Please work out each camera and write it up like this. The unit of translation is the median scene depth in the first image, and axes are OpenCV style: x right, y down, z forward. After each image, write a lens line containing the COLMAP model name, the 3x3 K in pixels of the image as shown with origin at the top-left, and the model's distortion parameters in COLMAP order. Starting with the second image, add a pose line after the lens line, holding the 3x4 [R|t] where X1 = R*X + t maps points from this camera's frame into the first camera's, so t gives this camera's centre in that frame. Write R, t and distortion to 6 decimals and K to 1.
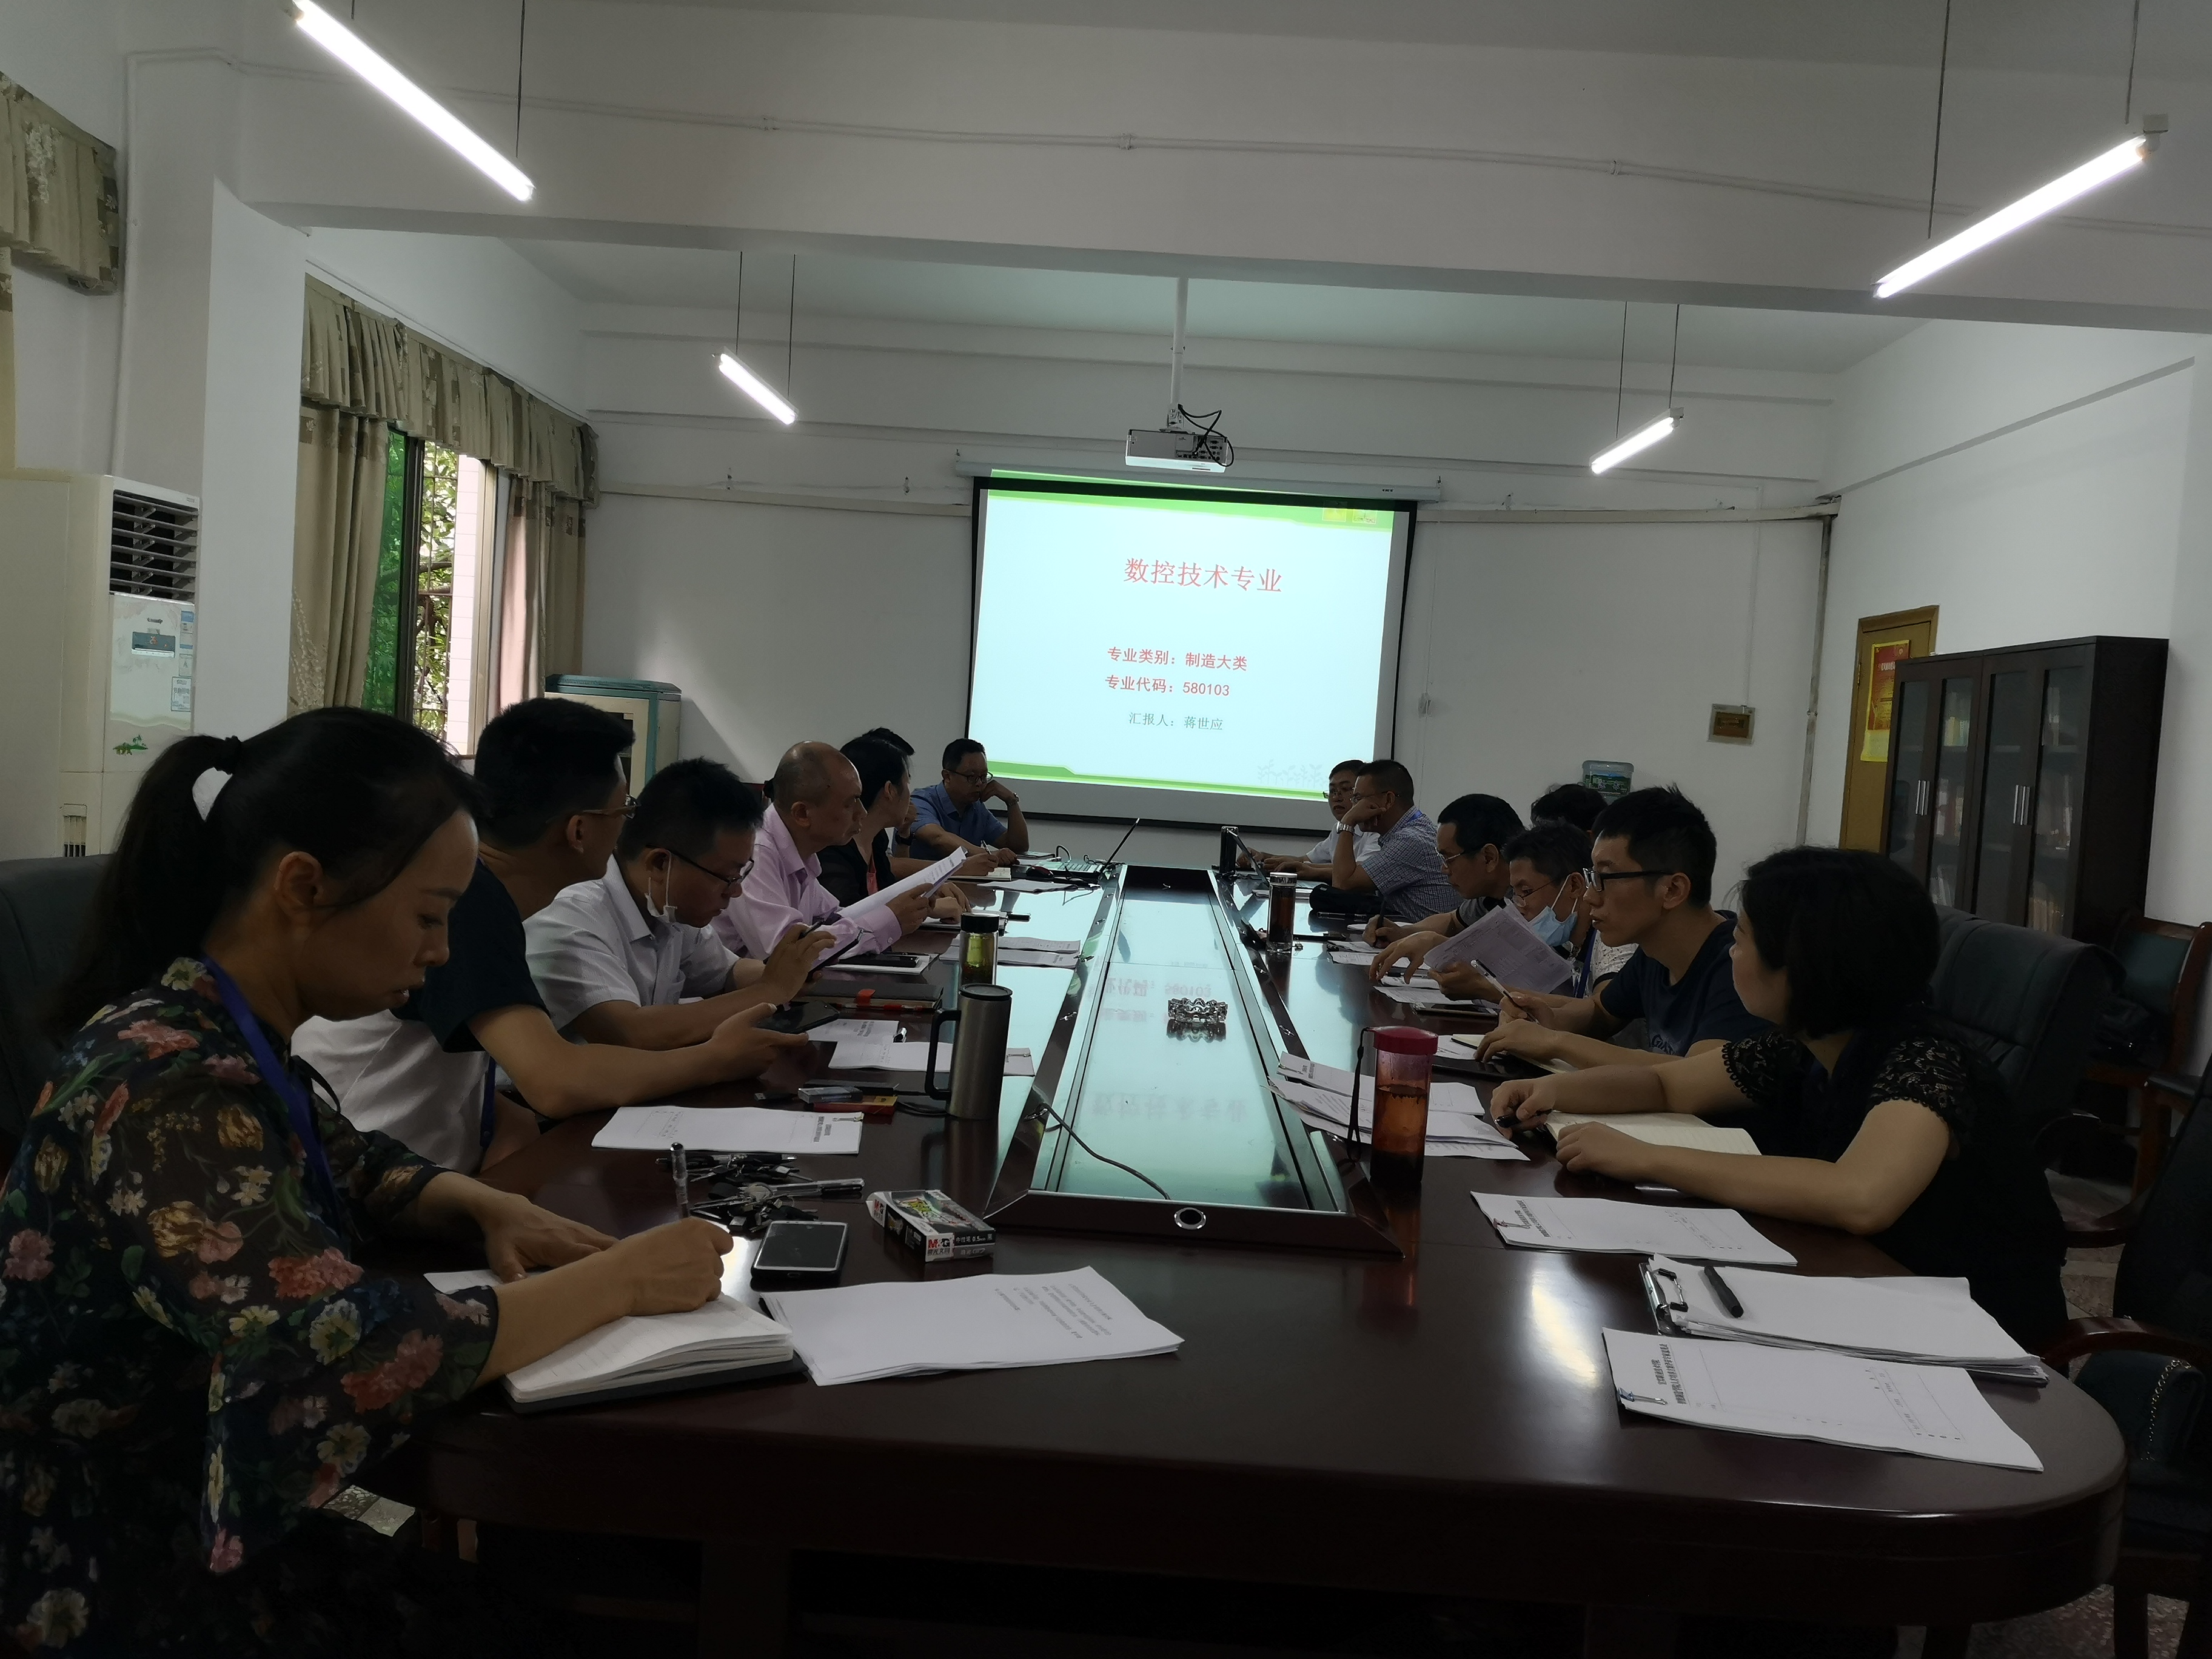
lens RADIAL K [[1737.0, 0, 1106.0], [0, 1737.0, 829.5], [0, 0, 1]] dist [0.000062, -0.121298]
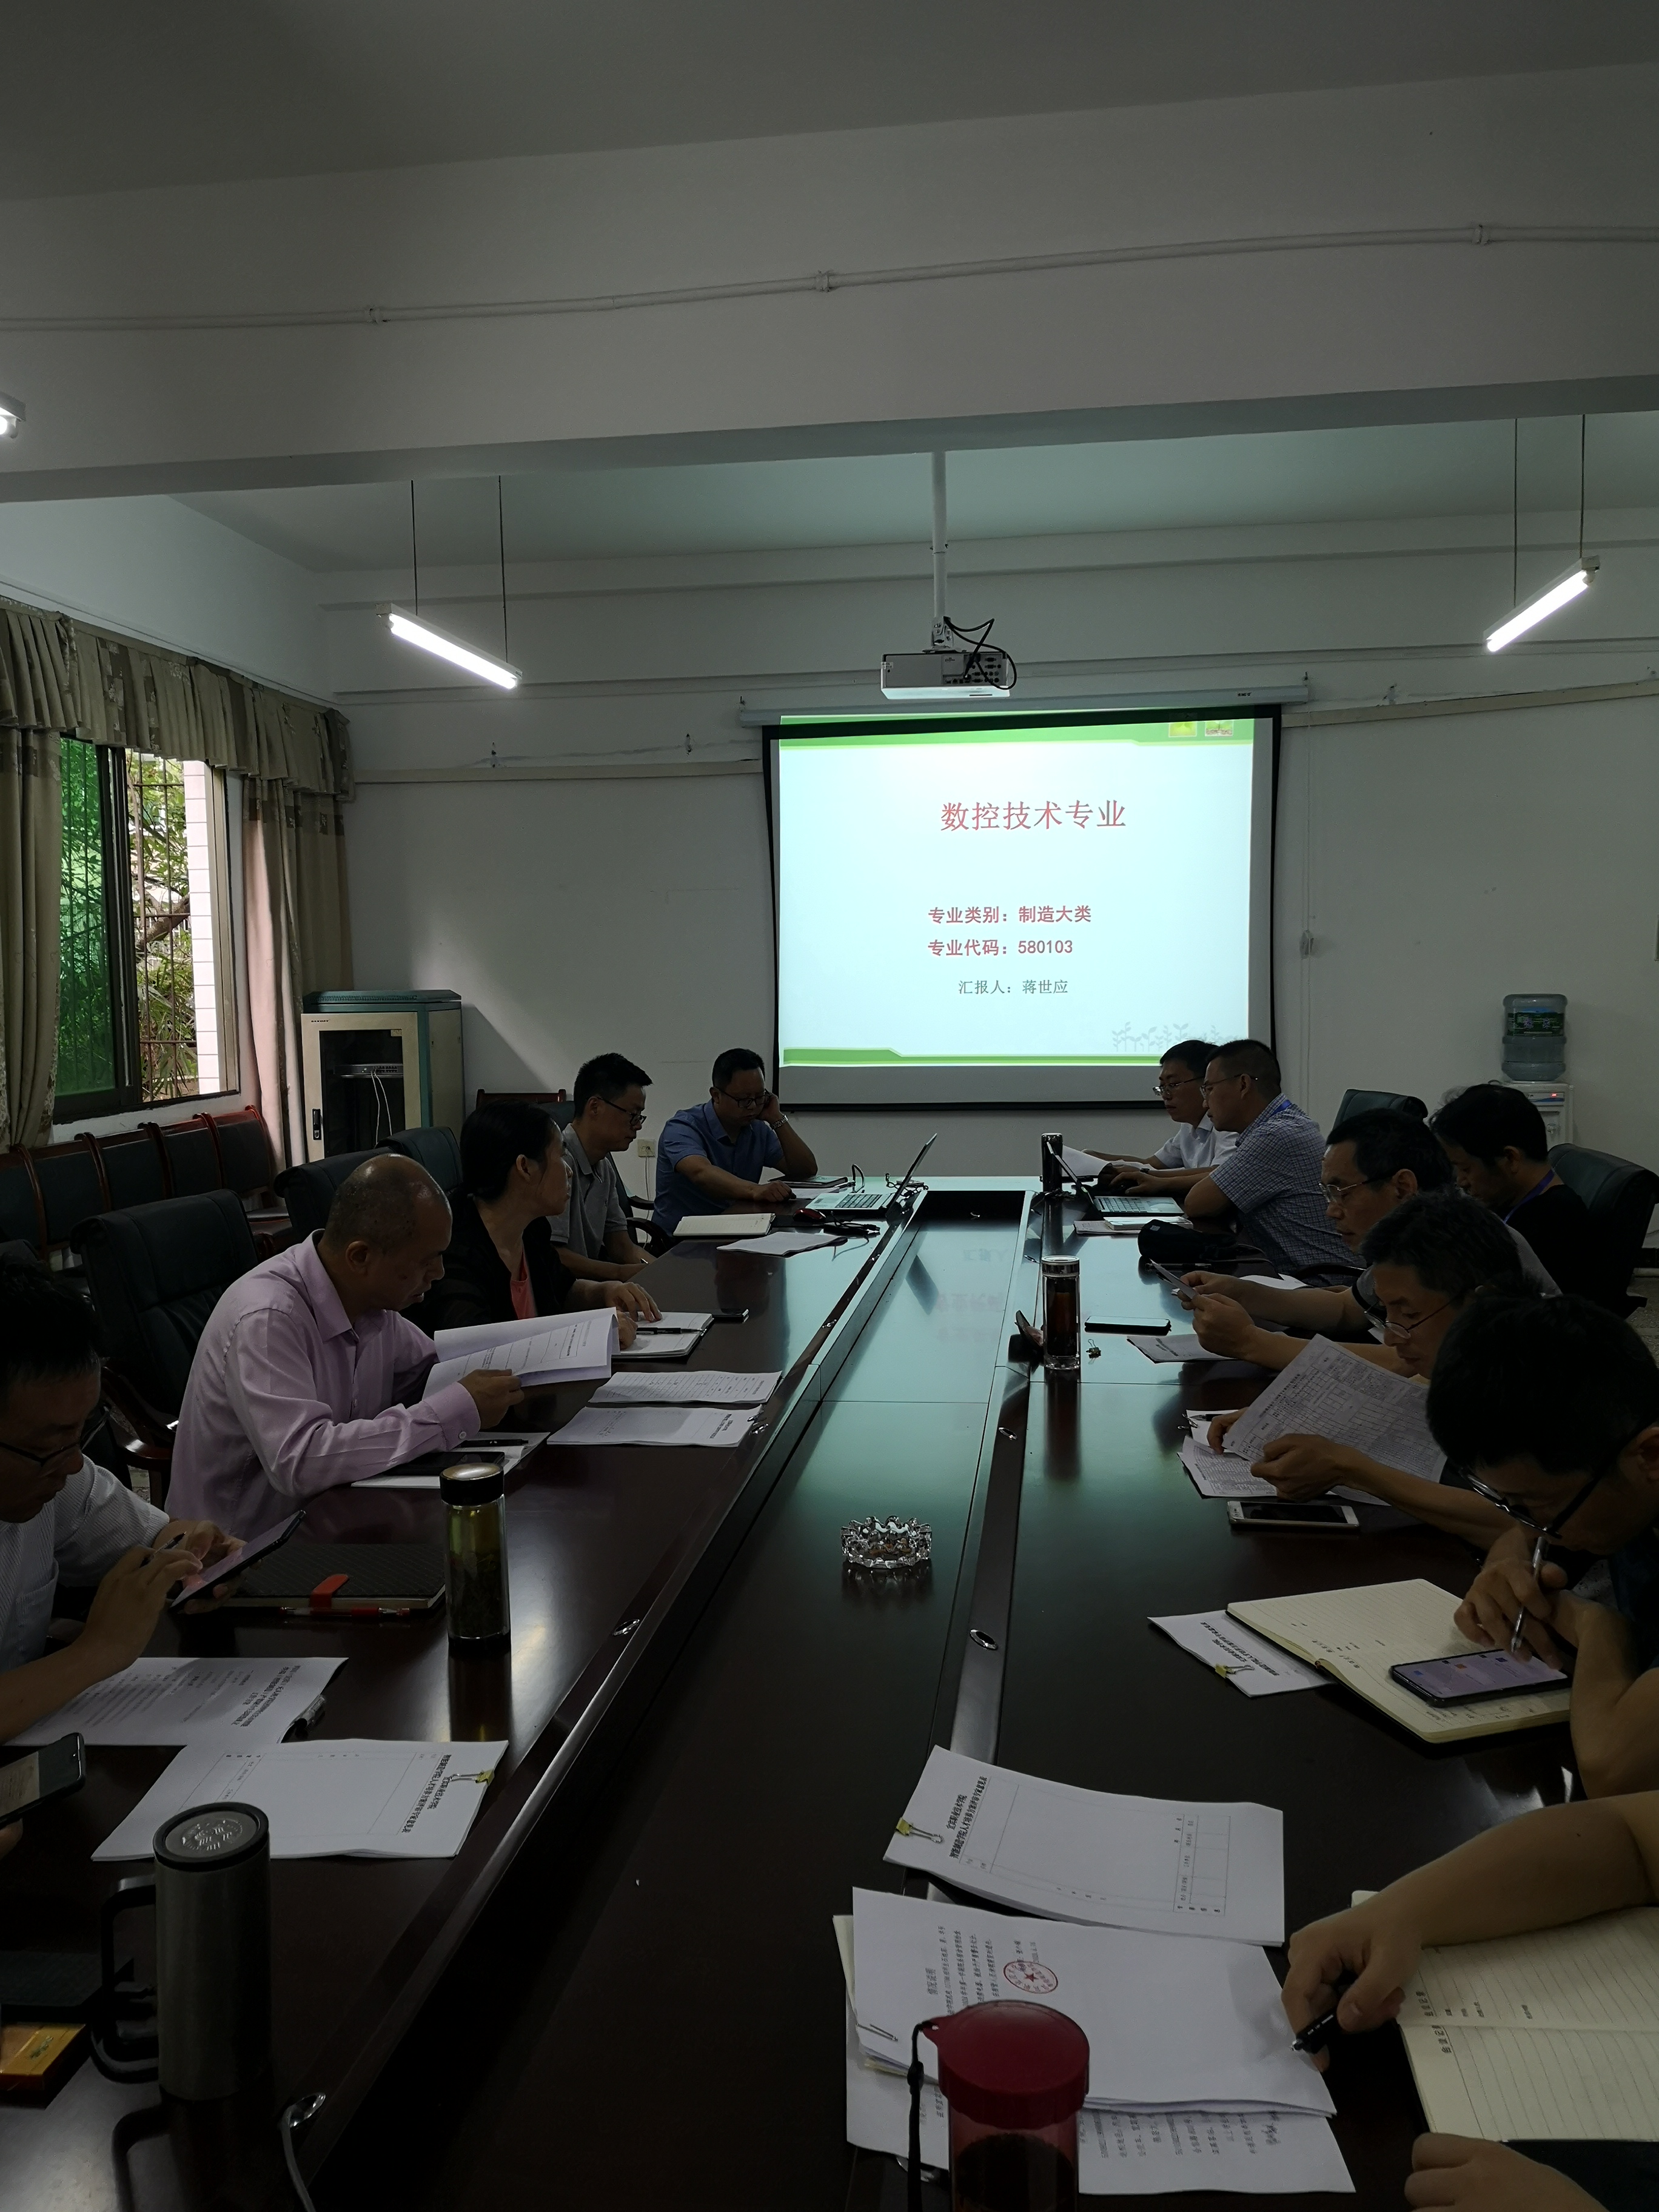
lens RADIAL K [[1742.3, 0, 829.5], [0, 1742.3, 1106.0], [0, 0, 1]] dist [-0.009265, -0.032816]
pose [[0.991070, -0.073210, -0.111450, 0.045068], [0.075687, 0.996966, 0.018154, -0.028057], [0.109782, -0.026427, 0.993604, 0.138123]]
